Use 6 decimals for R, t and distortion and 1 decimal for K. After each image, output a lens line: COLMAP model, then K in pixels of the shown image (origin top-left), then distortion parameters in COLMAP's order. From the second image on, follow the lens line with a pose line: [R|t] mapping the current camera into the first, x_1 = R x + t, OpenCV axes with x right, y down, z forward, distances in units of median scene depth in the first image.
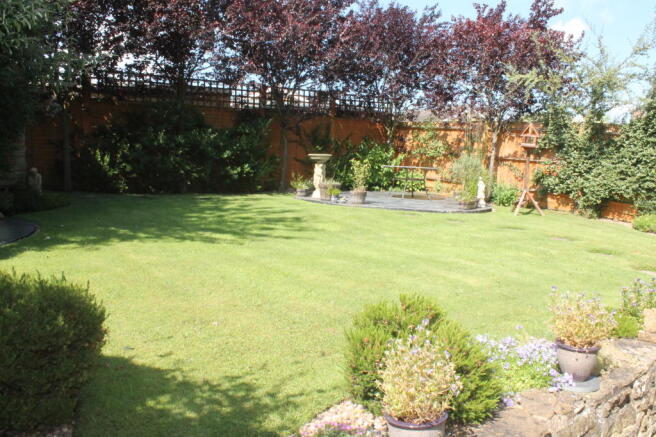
lens RADIAL K [[562.6, 0, 328.0], [0, 562.6, 218.5], [0, 0, 1]] dist [-0.214482, 0.258304]
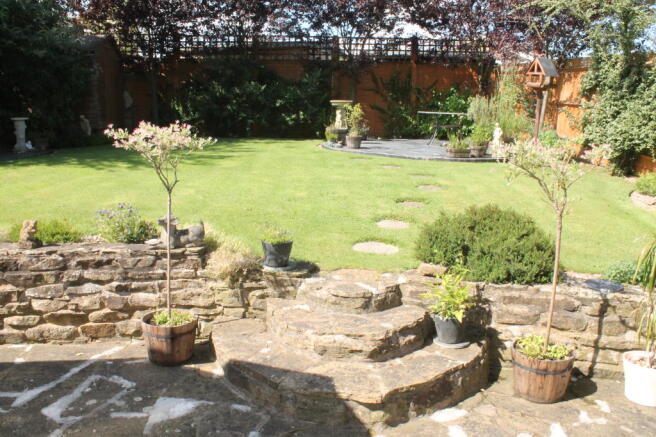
lens RADIAL K [[562.6, 0, 328.0], [0, 562.6, 218.5], [0, 0, 1]] dist [-0.214482, 0.258304]
pose [[0.850055, 0.086697, -0.519509, 0.496330], [-0.045599, 0.994770, 0.091399, 0.007906], [0.524716, -0.054005, 0.849563, 0.101200]]
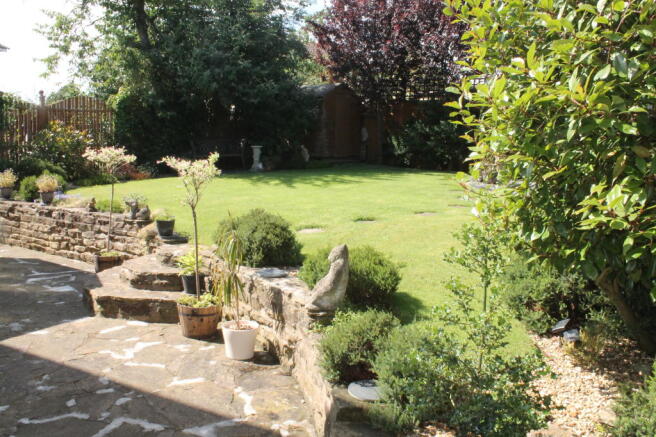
lens RADIAL K [[562.6, 0, 328.0], [0, 562.6, 218.5], [0, 0, 1]] dist [-0.214482, 0.258304]
pose [[0.321148, 0.114448, -0.940088, 0.854606], [-0.116108, 0.989940, 0.080853, -0.010596], [0.939885, 0.083187, 0.331205, 0.337291]]
